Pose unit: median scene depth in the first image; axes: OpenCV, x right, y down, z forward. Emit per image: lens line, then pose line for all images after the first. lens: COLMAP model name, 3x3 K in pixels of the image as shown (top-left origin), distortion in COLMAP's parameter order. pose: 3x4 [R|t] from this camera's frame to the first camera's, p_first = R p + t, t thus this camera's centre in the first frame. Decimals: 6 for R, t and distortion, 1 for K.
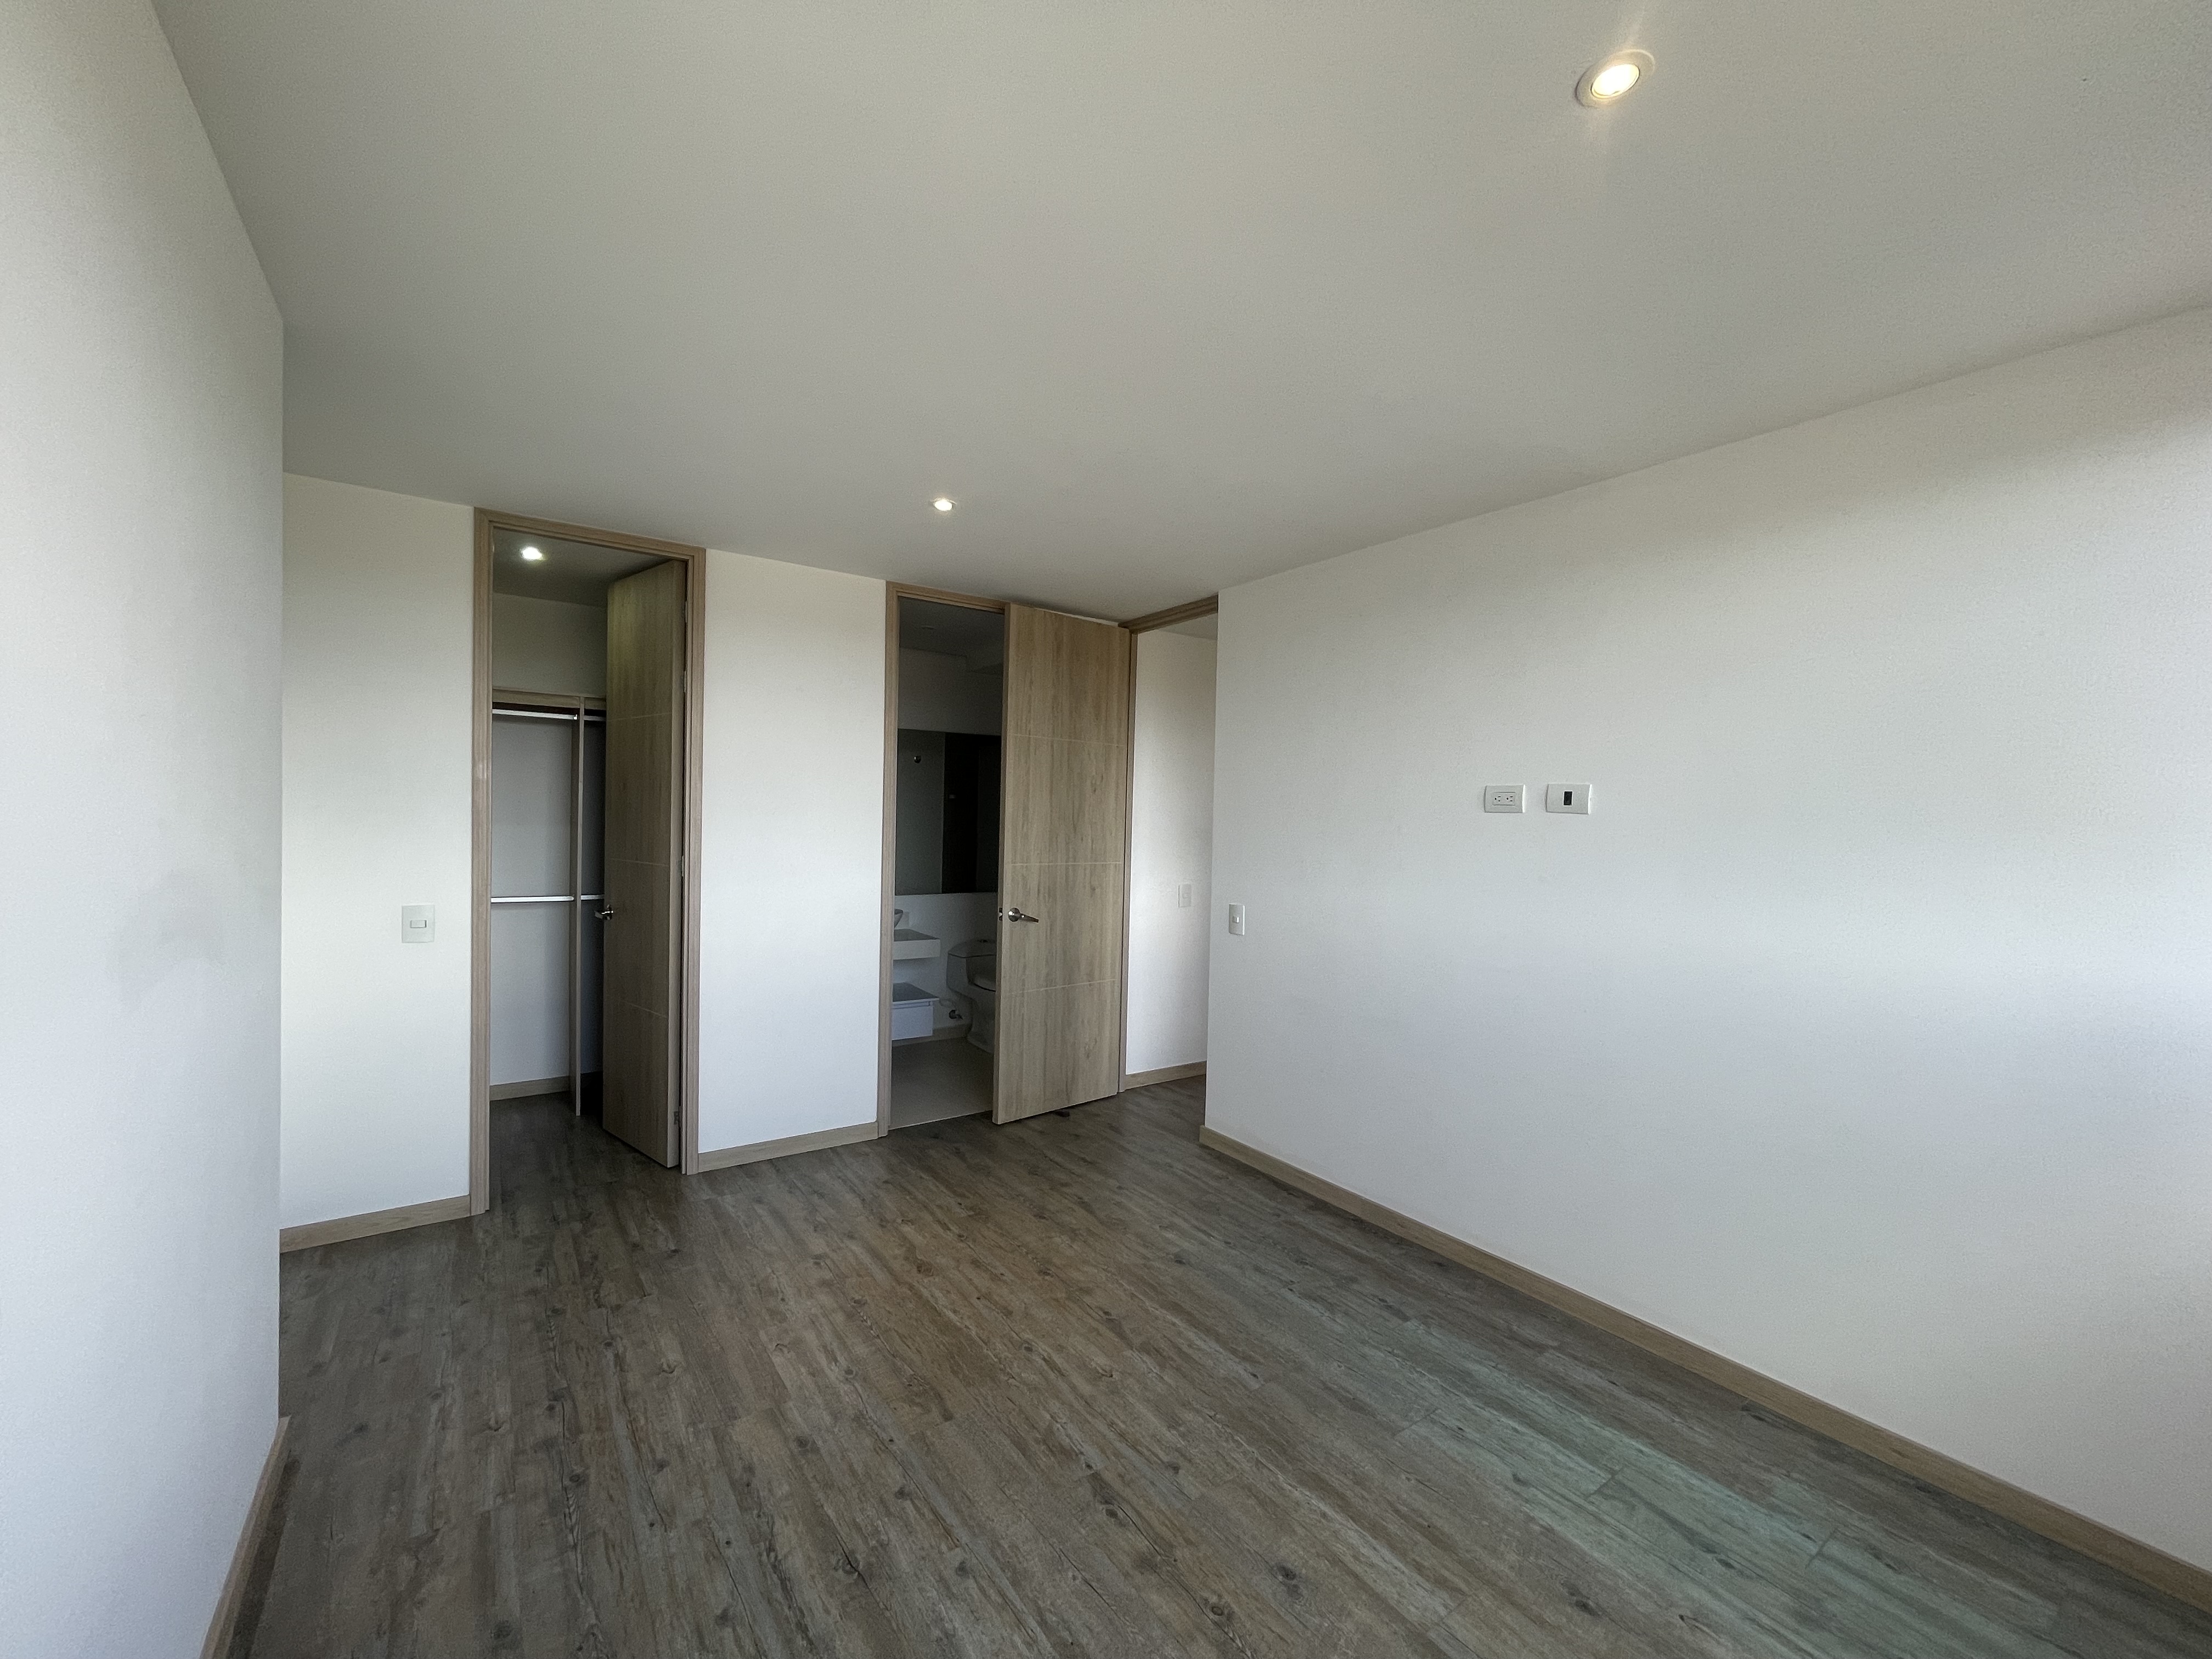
lens RADIAL K [[886.9, 0, 1106.8], [0, 886.9, 823.2], [0, 0, 1]] dist [-0.000160, -0.000201]
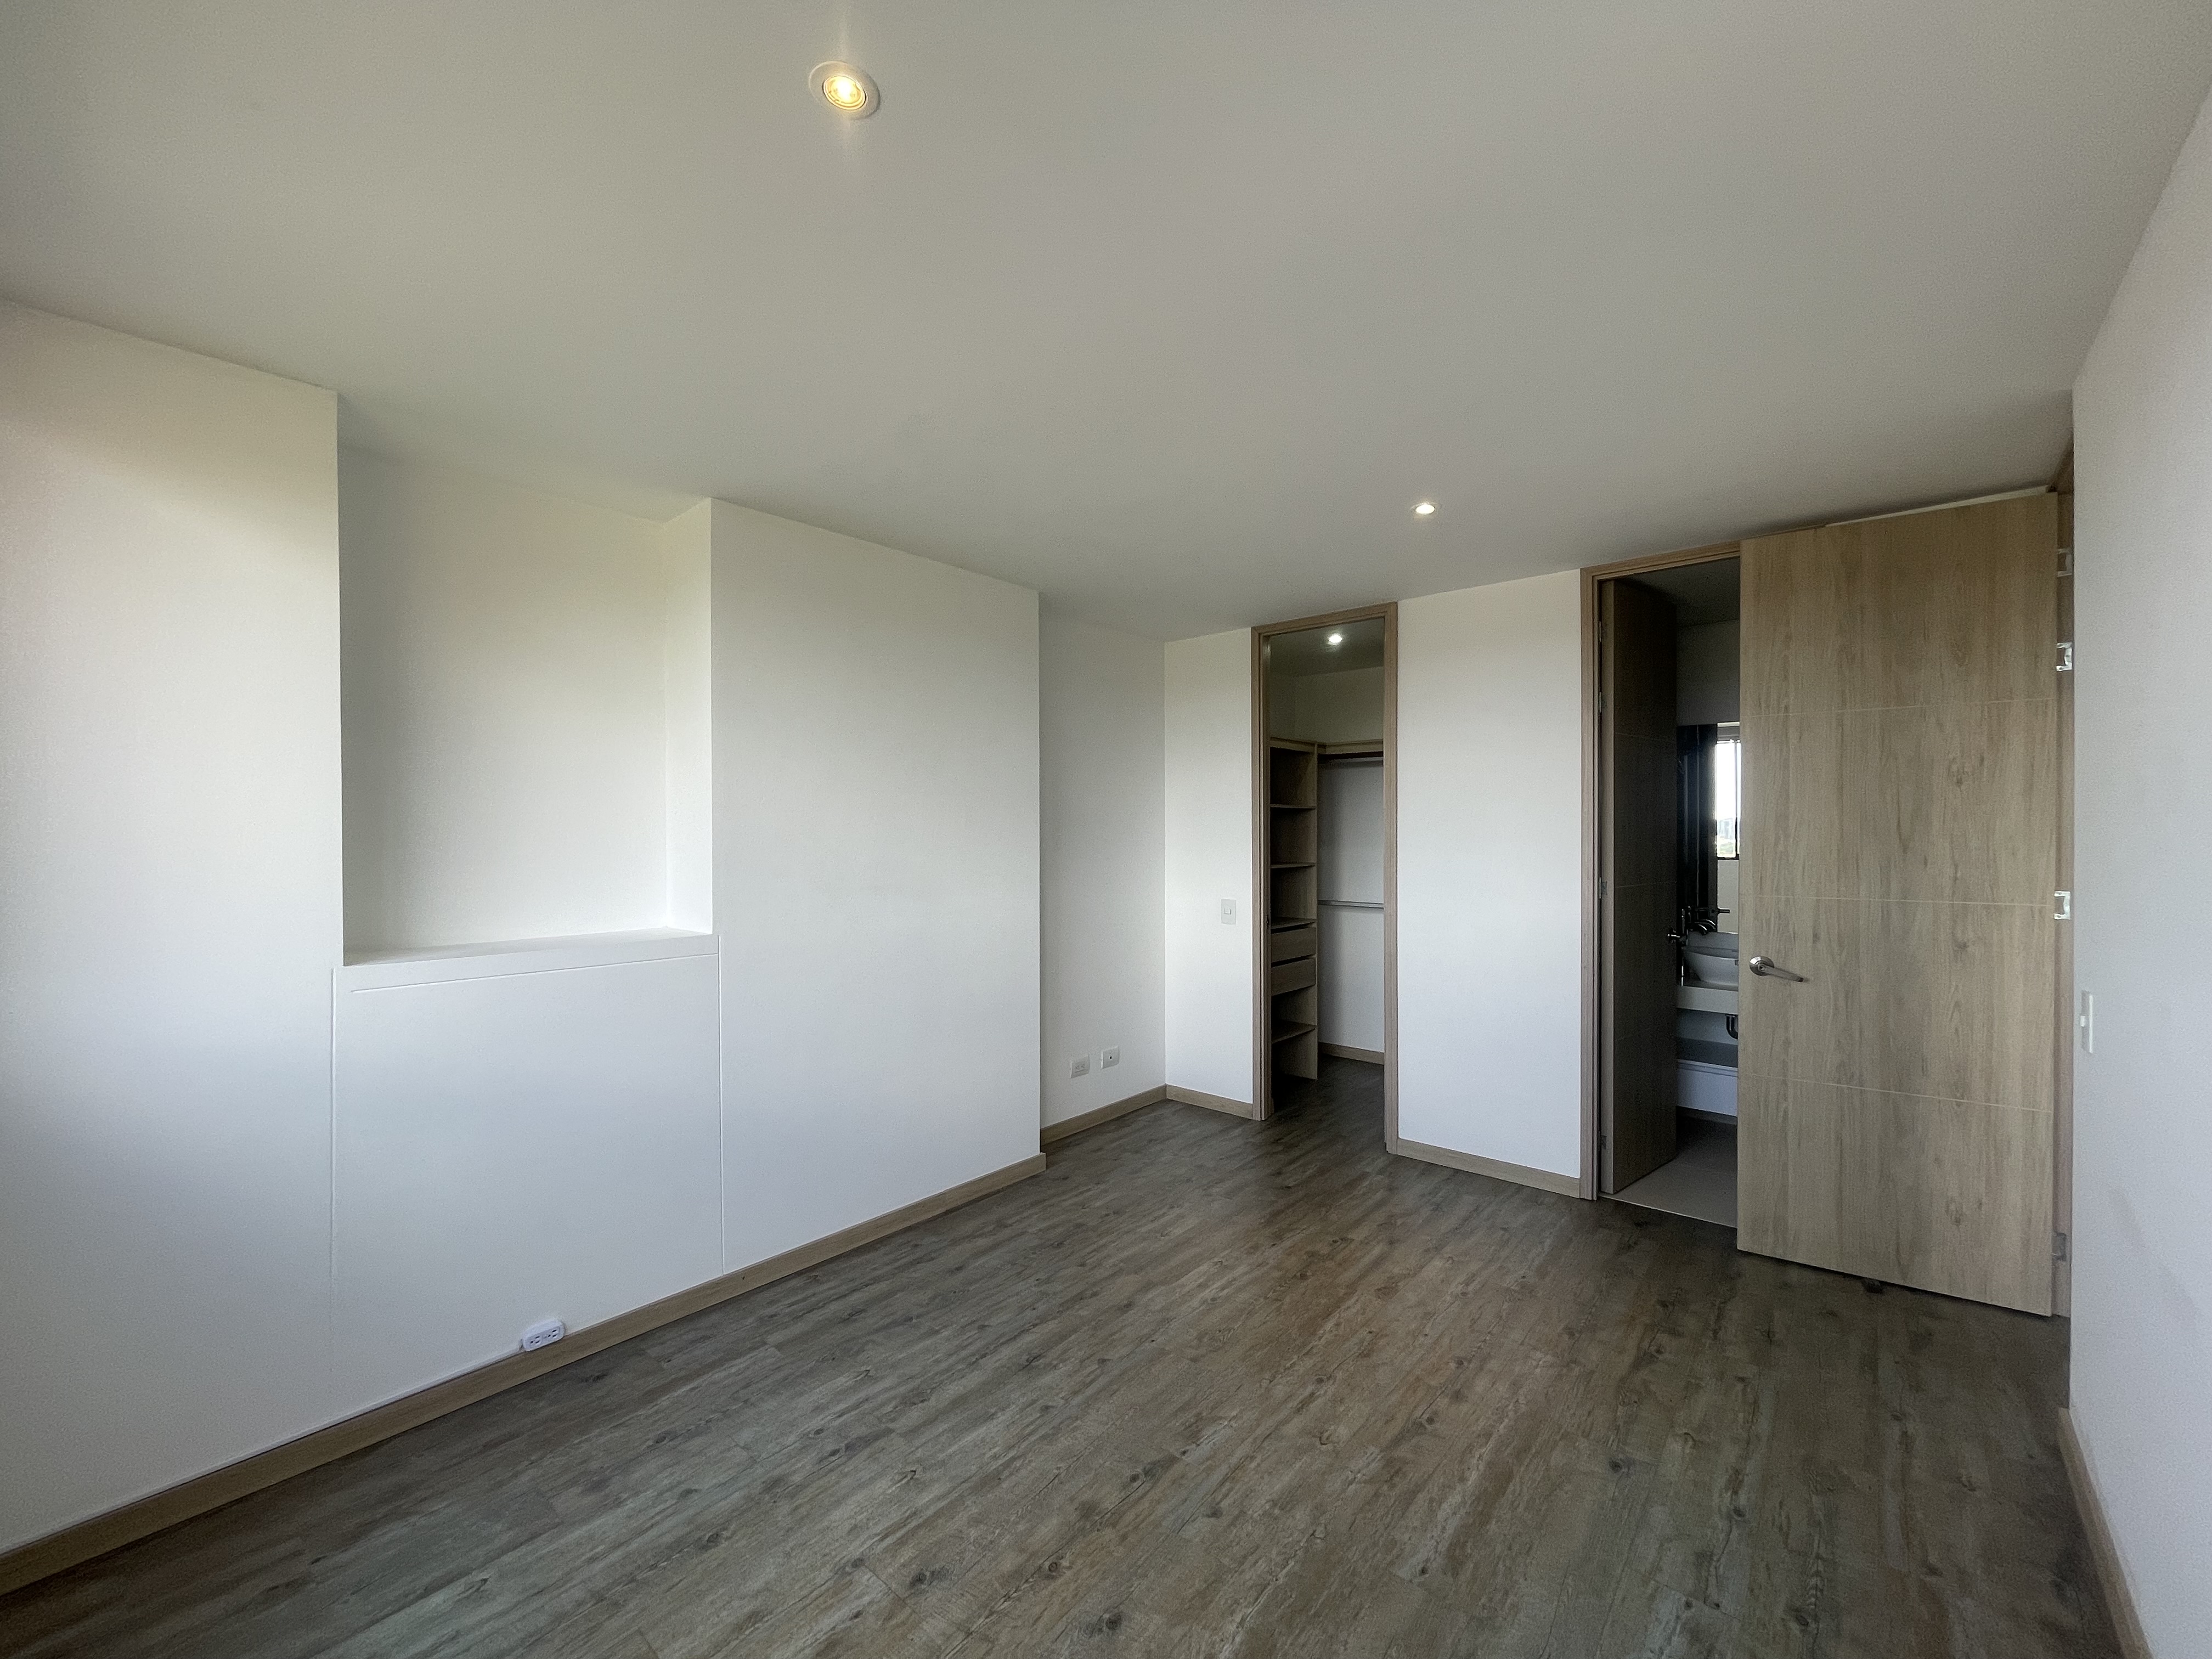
lens RADIAL K [[886.9, 0, 1104.7], [0, 886.9, 836.9], [0, 0, 1]] dist [-0.000160, -0.000201]
pose [[0.247319, -0.021349, -0.968699, 0.550292], [0.004380, 0.999772, -0.020916, 0.013282], [0.968924, 0.000930, 0.247356, 0.365506]]
